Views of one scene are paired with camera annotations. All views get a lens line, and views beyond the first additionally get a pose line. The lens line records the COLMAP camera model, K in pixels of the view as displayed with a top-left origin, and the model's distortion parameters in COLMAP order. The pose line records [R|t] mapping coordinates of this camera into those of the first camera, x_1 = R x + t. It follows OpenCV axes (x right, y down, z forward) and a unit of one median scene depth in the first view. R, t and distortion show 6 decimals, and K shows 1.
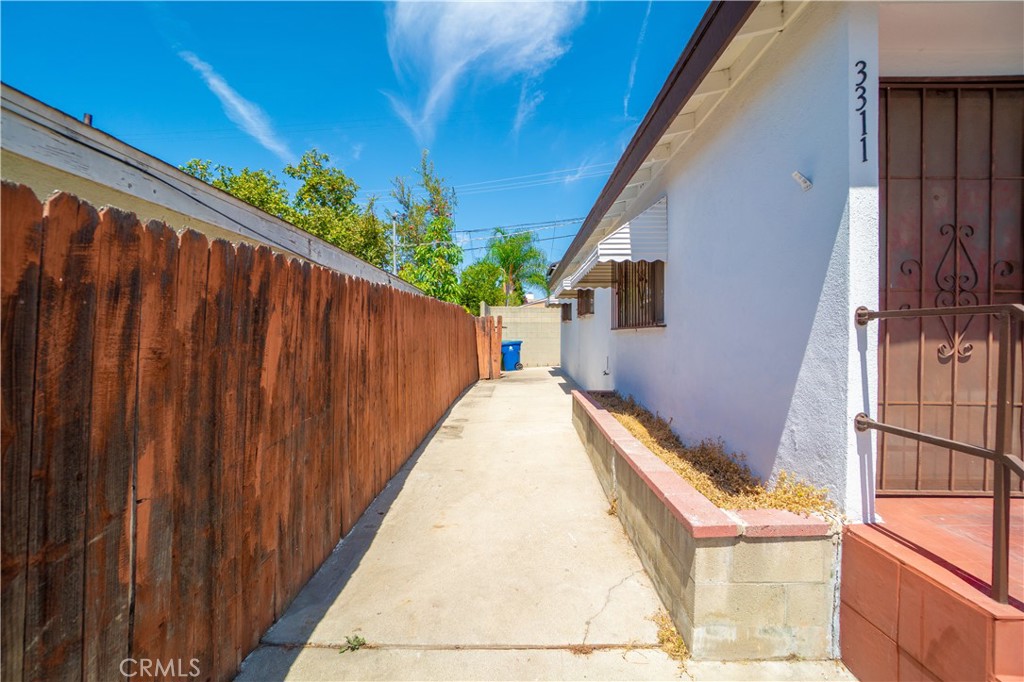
lens RADIAL K [[420.6, 0, 512.0], [0, 420.6, 341.0], [0, 0, 1]] dist [-0.069812, 0.017739]
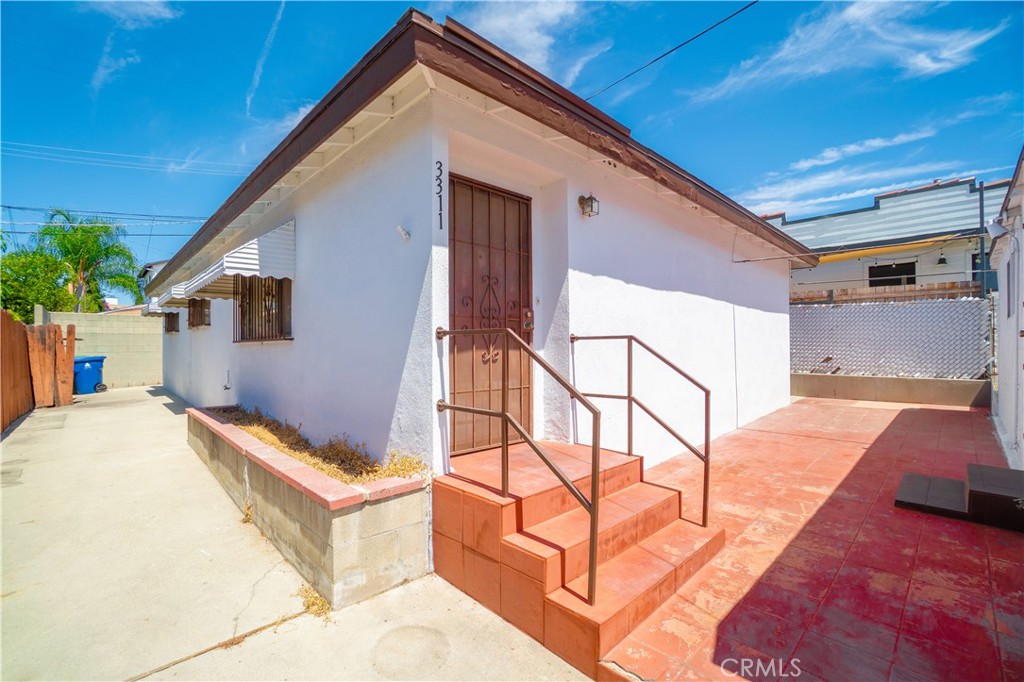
lens RADIAL K [[466.1, 0, 512.0], [0, 466.1, 341.0], [0, 0, 1]] dist [-0.001676, 0.020456]
pose [[0.667638, 0.003860, 0.744476, -0.208263], [0.018127, 0.999606, -0.021439, 0.006994], [-0.744266, 0.027809, 0.667305, -0.312208]]
